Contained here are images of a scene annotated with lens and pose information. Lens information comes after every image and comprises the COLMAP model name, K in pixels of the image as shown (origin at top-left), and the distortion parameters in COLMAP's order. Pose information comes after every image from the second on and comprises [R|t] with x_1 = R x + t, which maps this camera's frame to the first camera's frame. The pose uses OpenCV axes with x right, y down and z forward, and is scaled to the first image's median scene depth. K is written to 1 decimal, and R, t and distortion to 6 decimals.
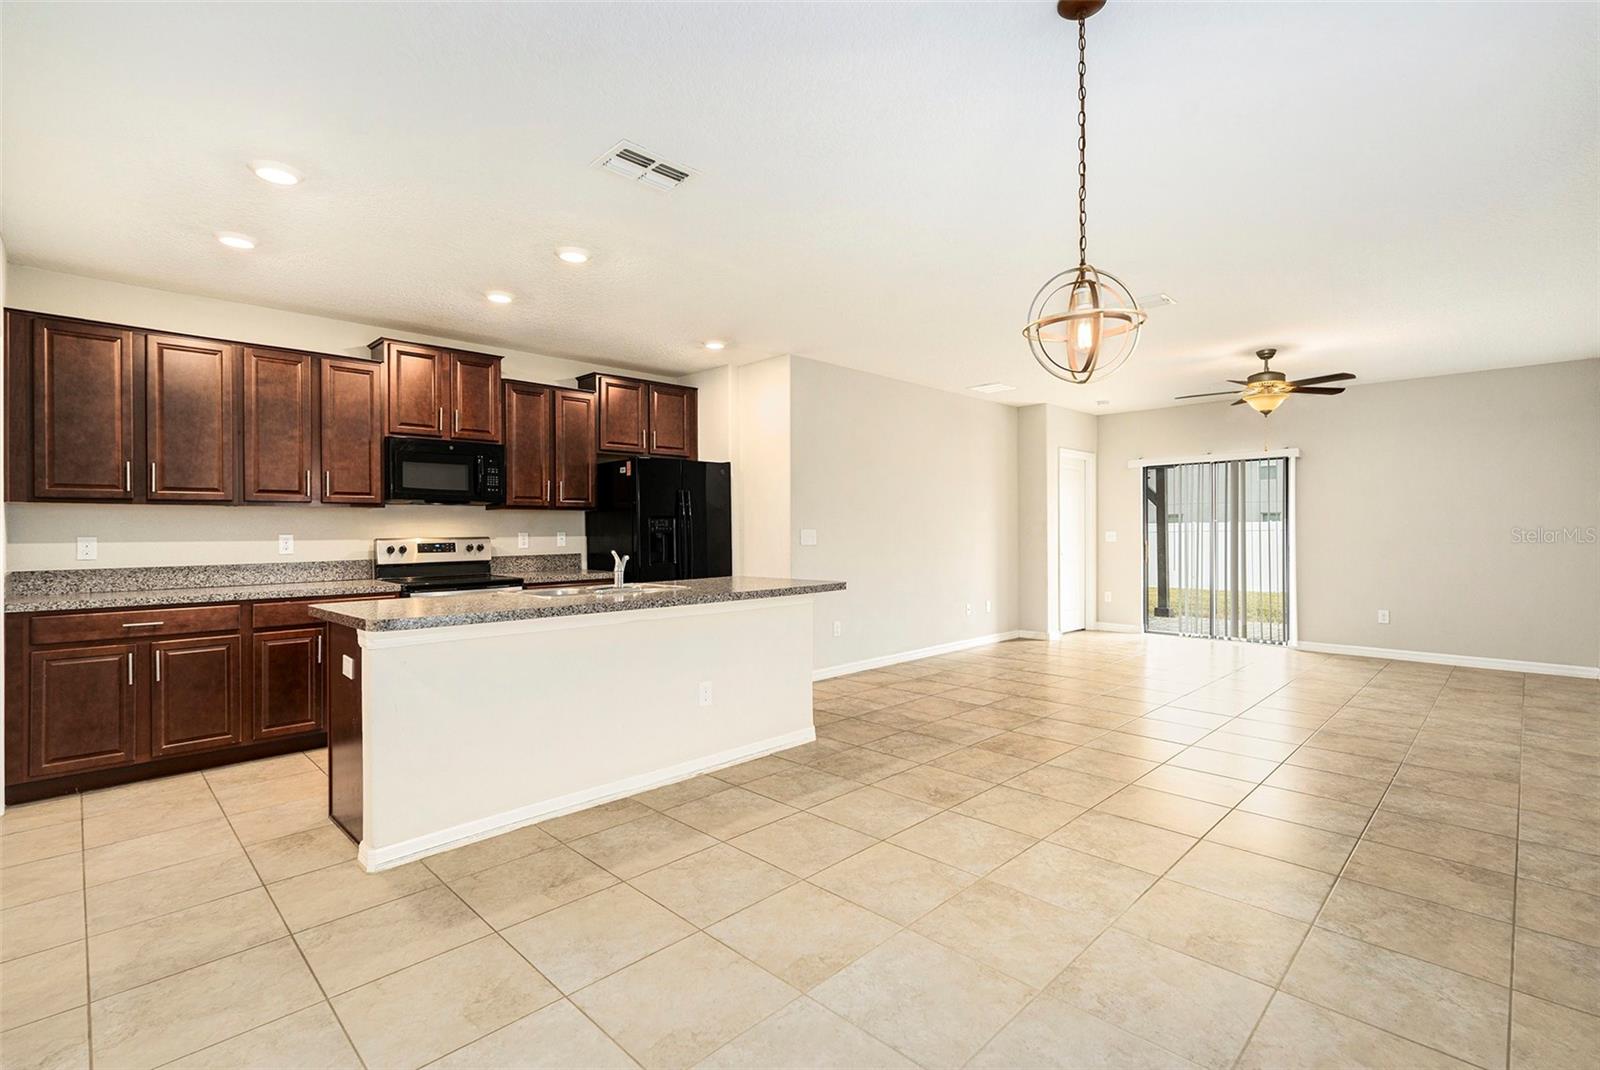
lens RADIAL K [[751.5, 0, 803.1], [0, 751.5, 539.7], [0, 0, 1]] dist [-0.011351, 0.000882]
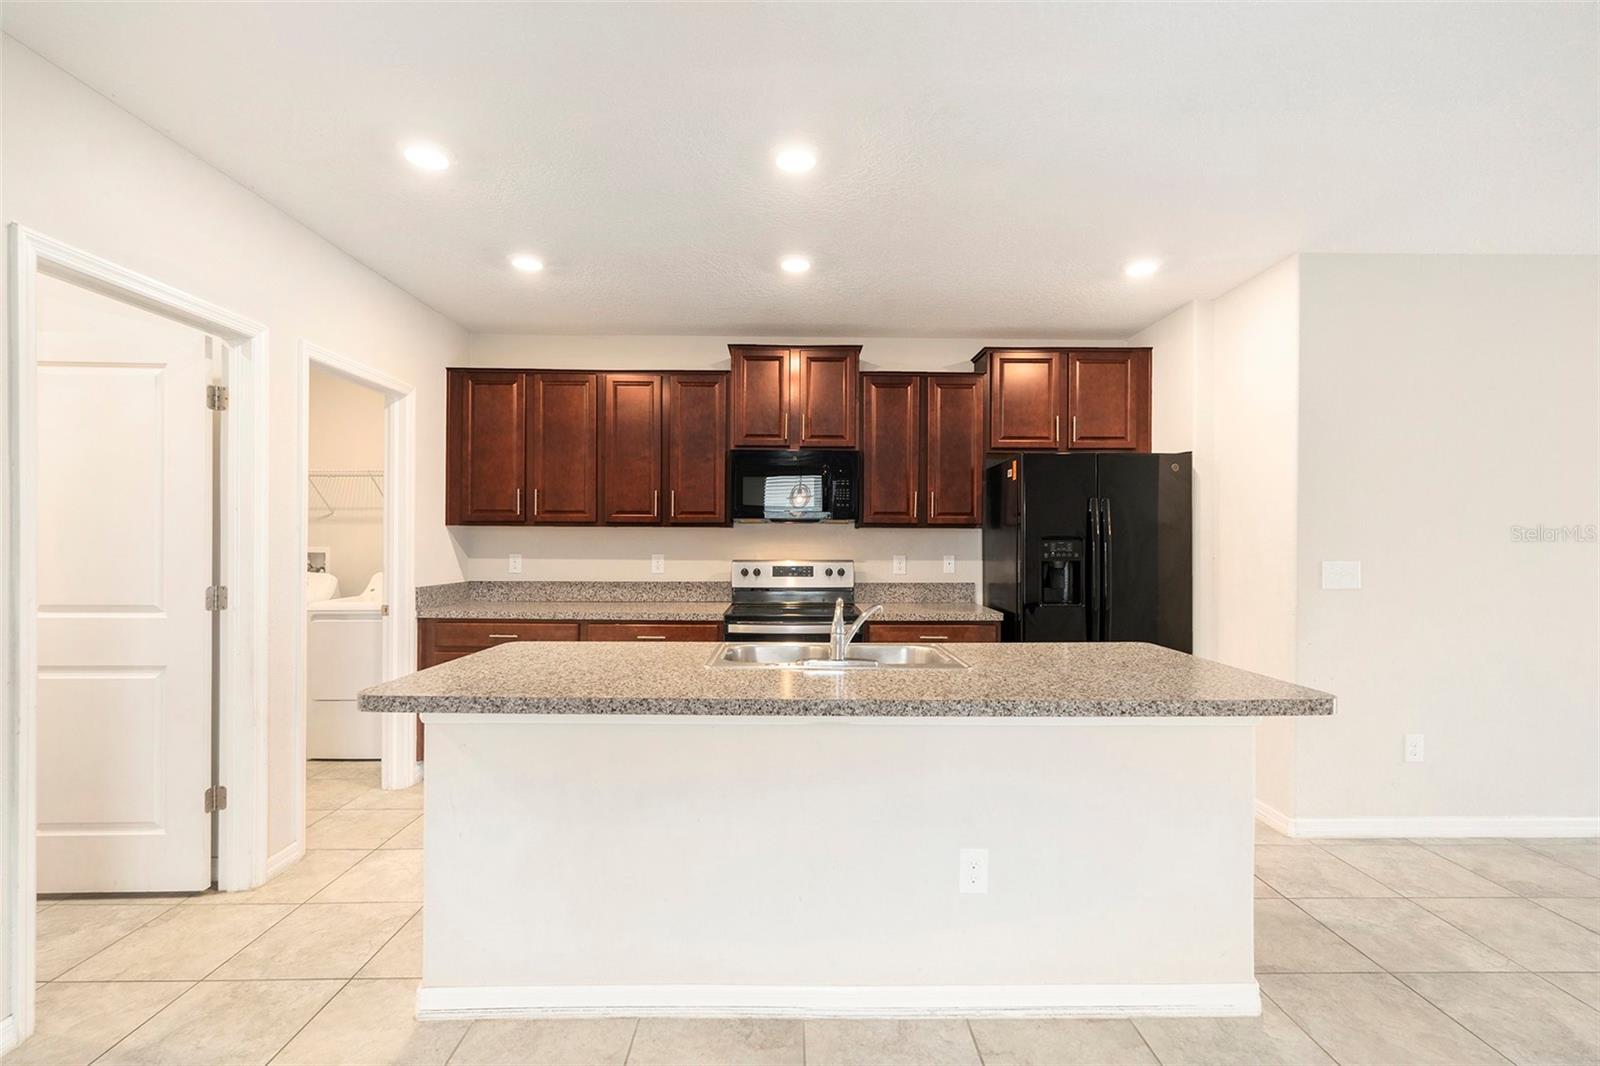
lens RADIAL K [[704.5, 0, 784.1], [0, 704.5, 538.9], [0, 0, 1]] dist [-0.003669, -0.000464]
pose [[0.705616, 0.009885, -0.708525, 0.111431], [-0.018958, 0.999808, -0.004931, -0.026209], [0.708341, 0.016912, 0.705668, 0.447128]]
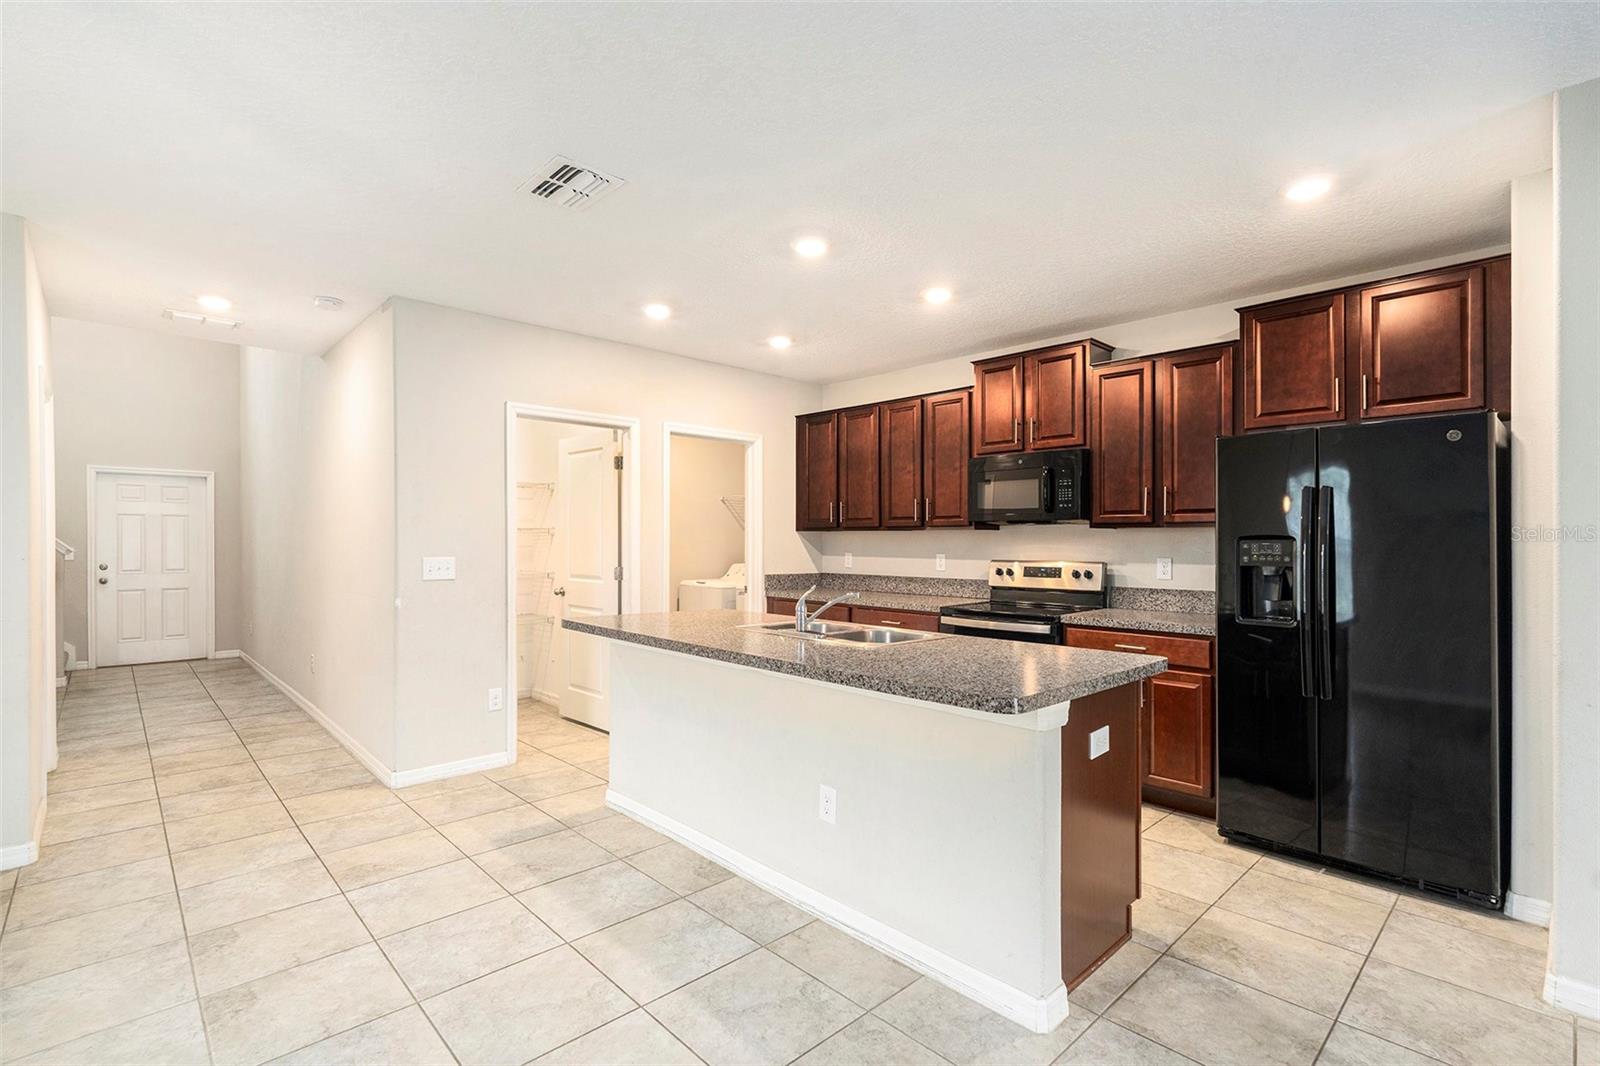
lens RADIAL K [[727.8, 0, 800.3], [0, 727.8, 541.4], [0, 0, 1]] dist [-0.000845, -0.000484]
pose [[-0.035127, 0.009533, -0.999337, 0.444279], [-0.014418, 0.999846, 0.010045, -0.034460], [0.999279, 0.014761, -0.034984, 0.829342]]
